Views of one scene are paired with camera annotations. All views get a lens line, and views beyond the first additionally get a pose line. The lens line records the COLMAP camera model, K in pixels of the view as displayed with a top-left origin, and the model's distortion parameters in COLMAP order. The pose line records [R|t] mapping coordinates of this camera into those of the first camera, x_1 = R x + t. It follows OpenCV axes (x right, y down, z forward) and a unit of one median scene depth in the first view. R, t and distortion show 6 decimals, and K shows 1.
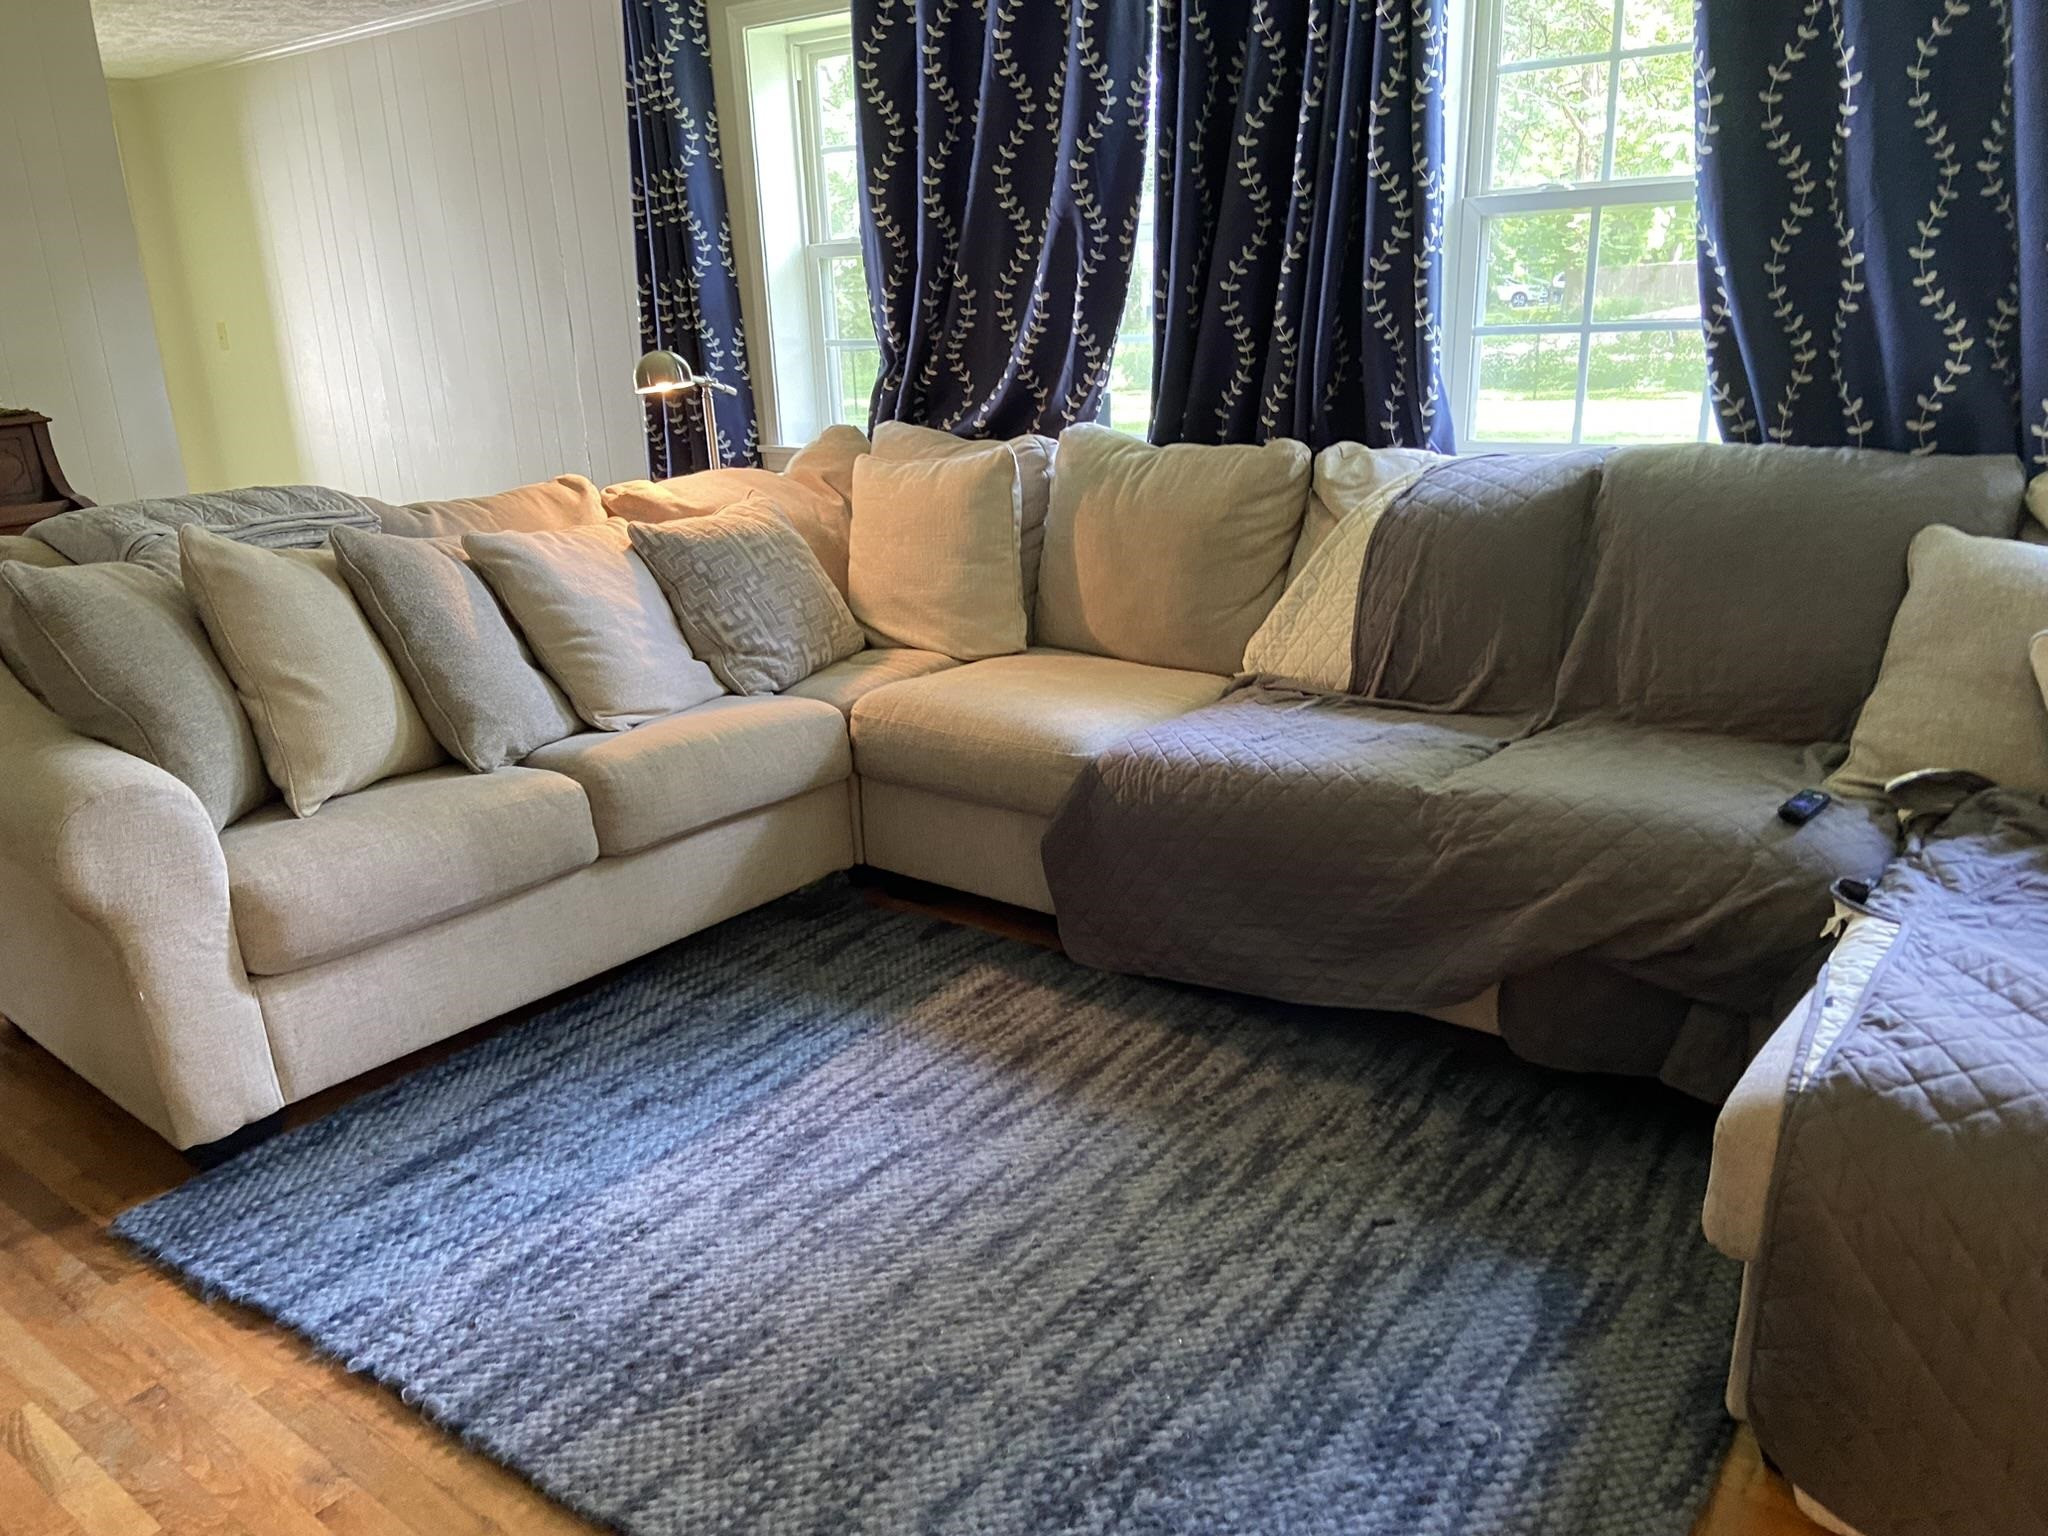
lens RADIAL K [[1555.6, 0, 1017.5], [0, 1555.6, 773.9], [0, 0, 1]] dist [0.123805, -0.153967]
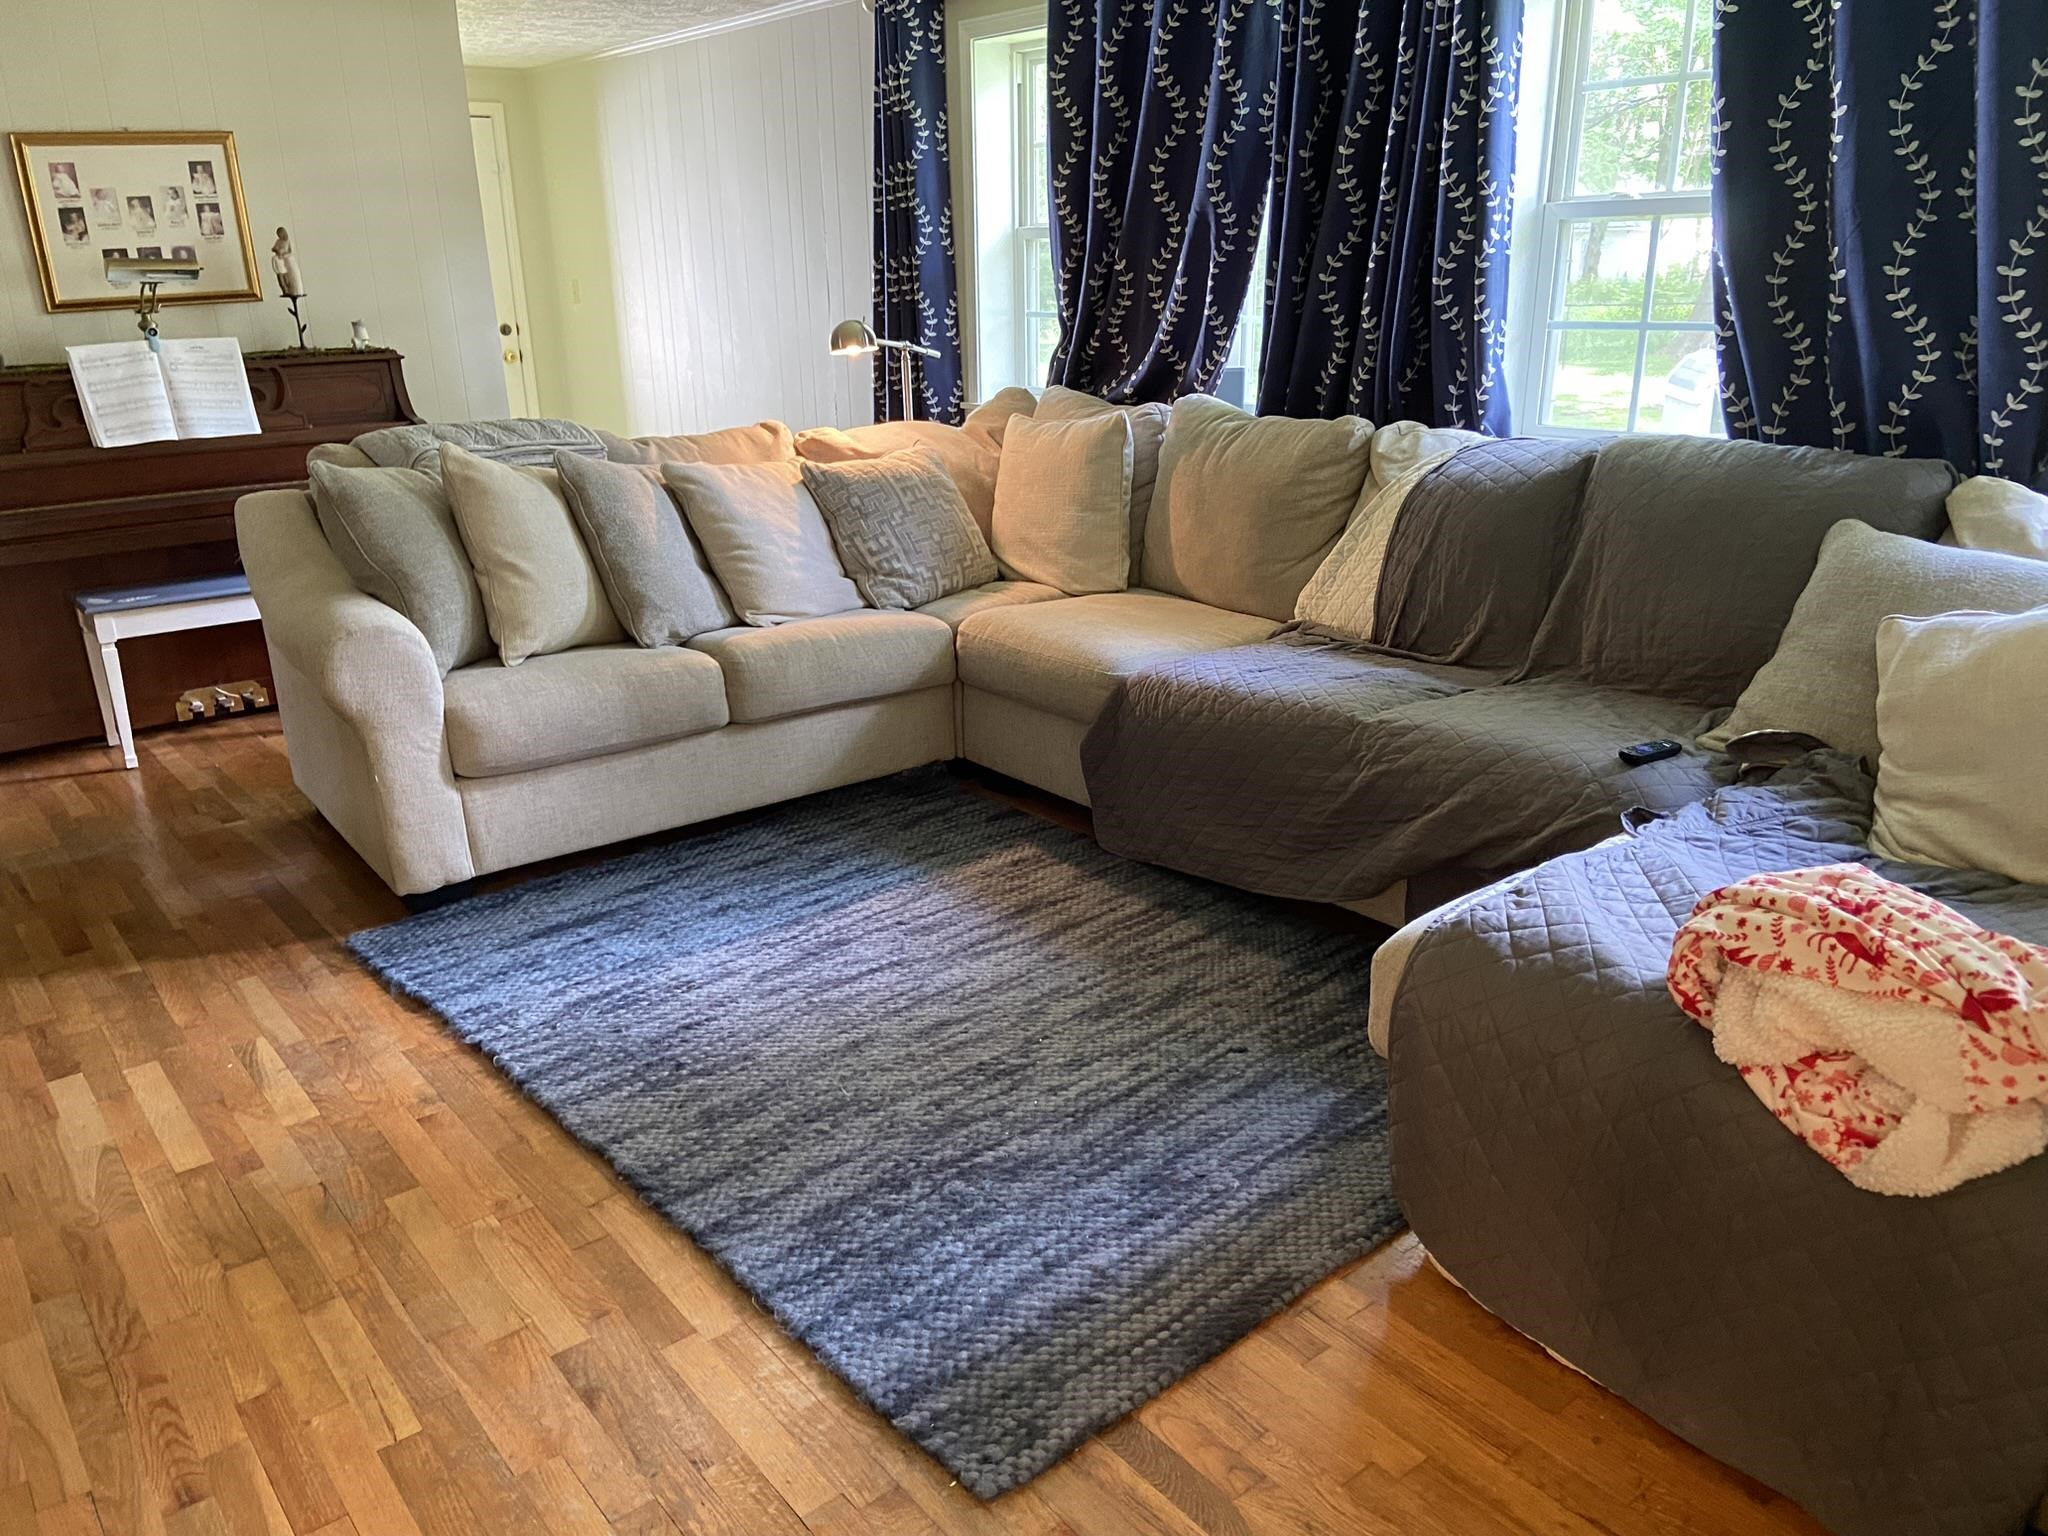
lens RADIAL K [[1555.6, 0, 1007.7], [0, 1555.6, 759.4], [0, 0, 1]] dist [0.123805, -0.153967]
pose [[0.972254, 0.092943, -0.214669, 0.231098], [-0.089615, 0.995657, 0.025206, 0.031508], [0.216080, -0.005269, 0.976361, -0.188989]]
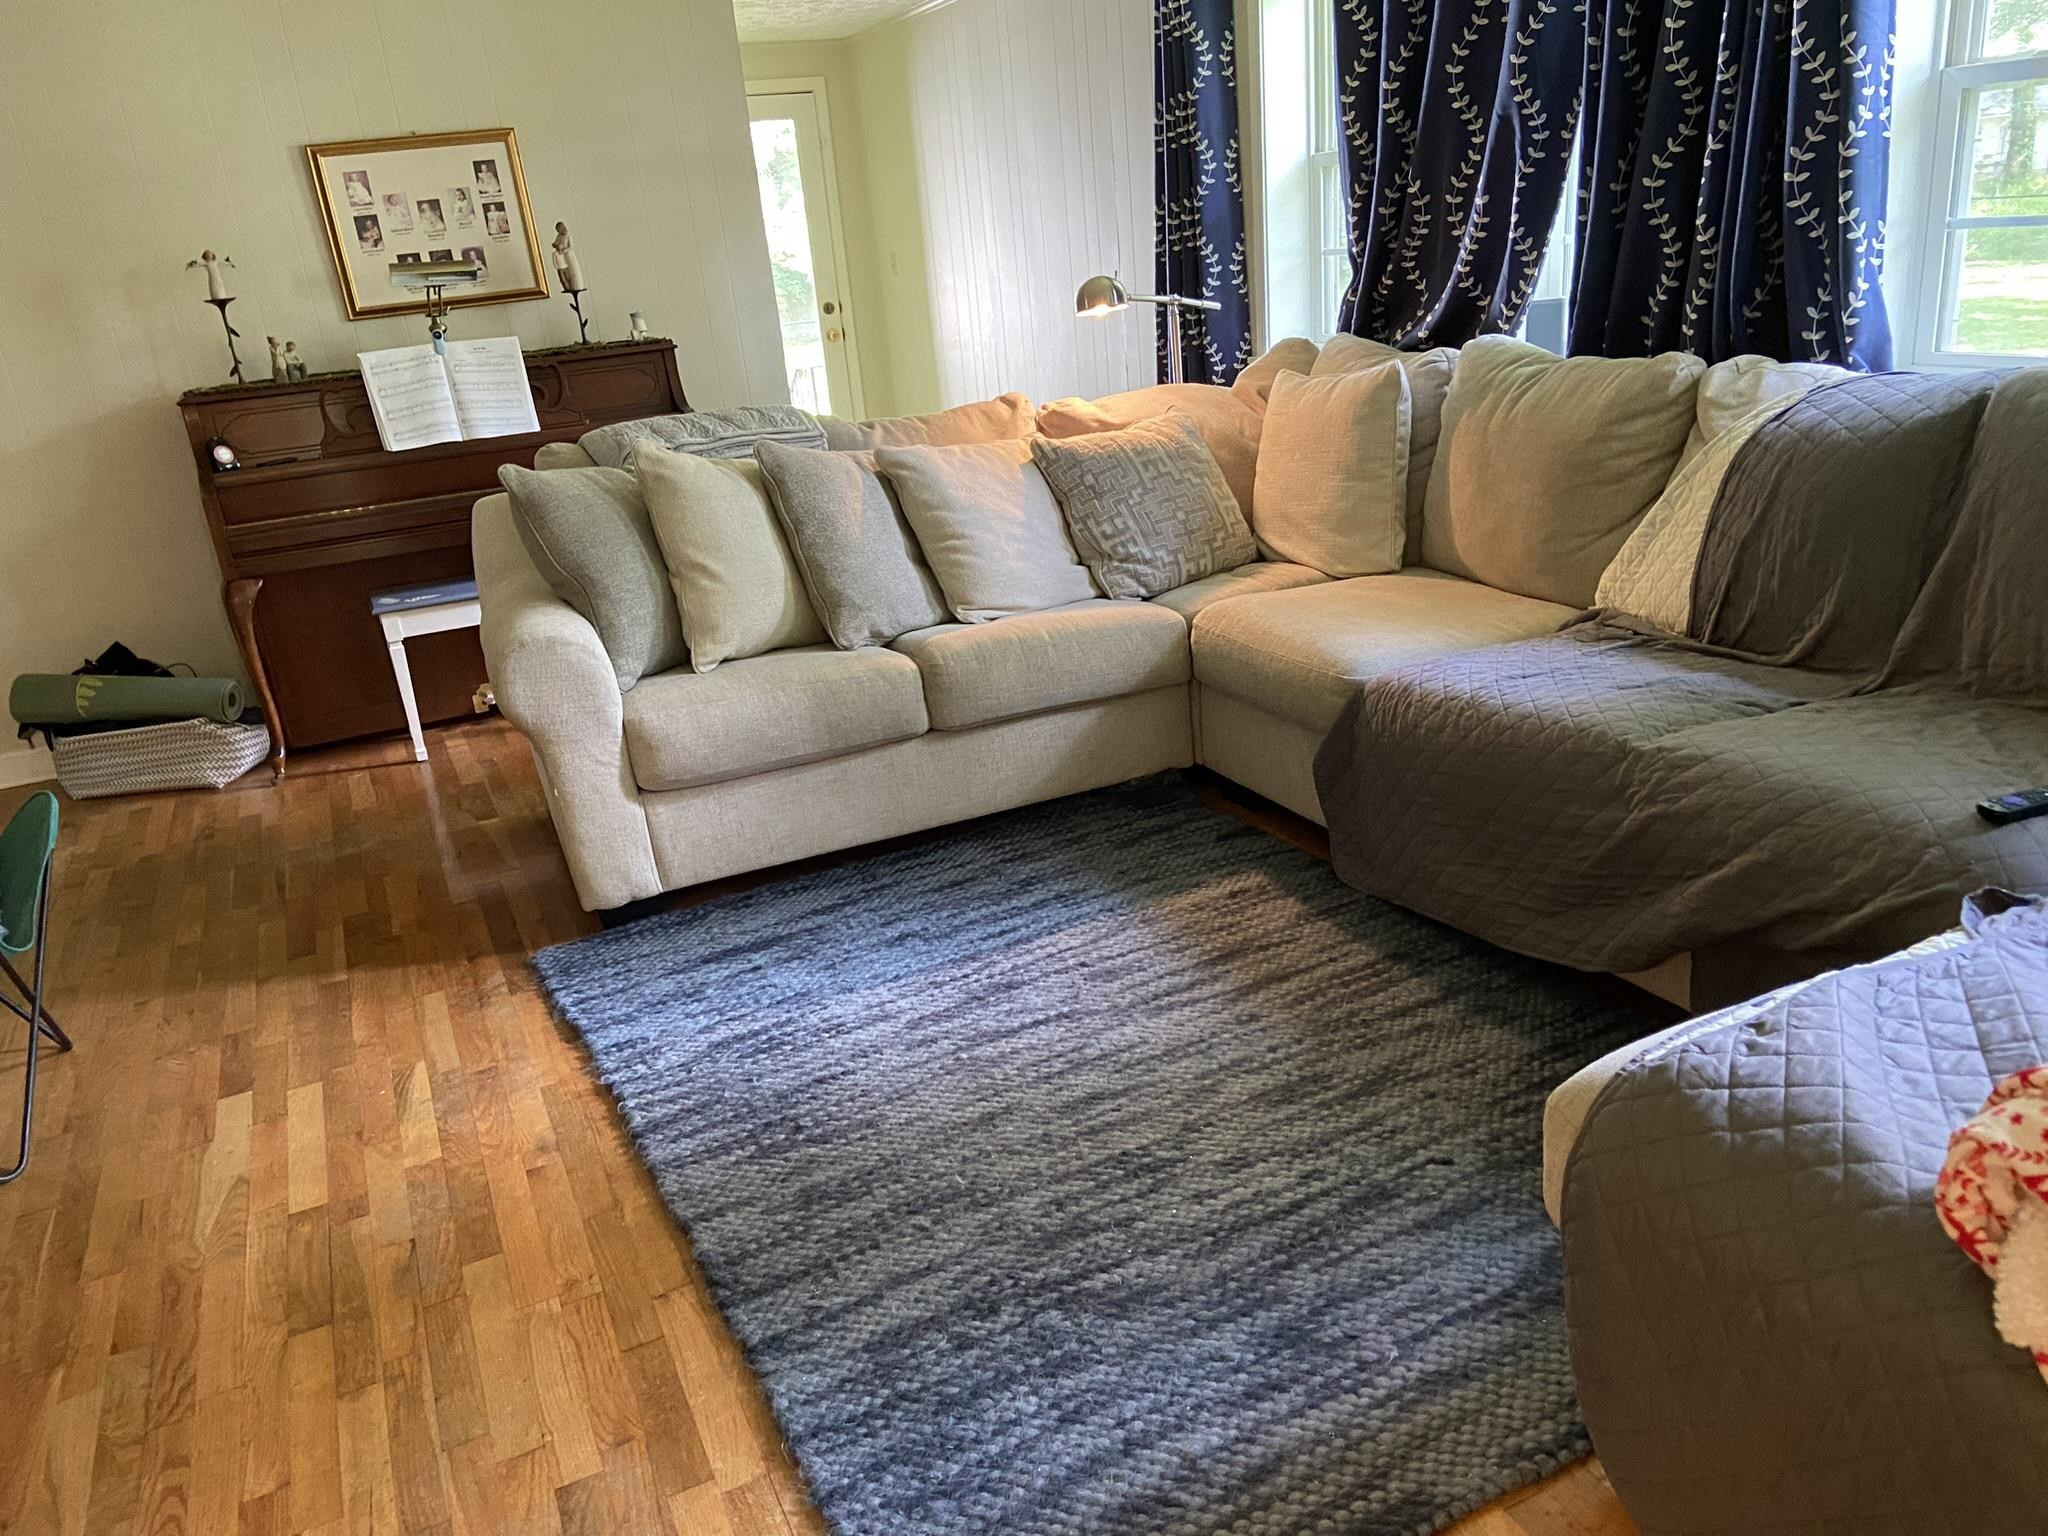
lens RADIAL K [[1555.6, 0, 1003.2], [0, 1555.6, 774.4], [0, 0, 1]] dist [0.123805, -0.153967]
pose [[0.886292, 0.113939, -0.448892, 0.315170], [-0.084547, 0.992782, 0.085060, -0.017896], [0.455343, -0.037435, 0.889529, -0.011588]]
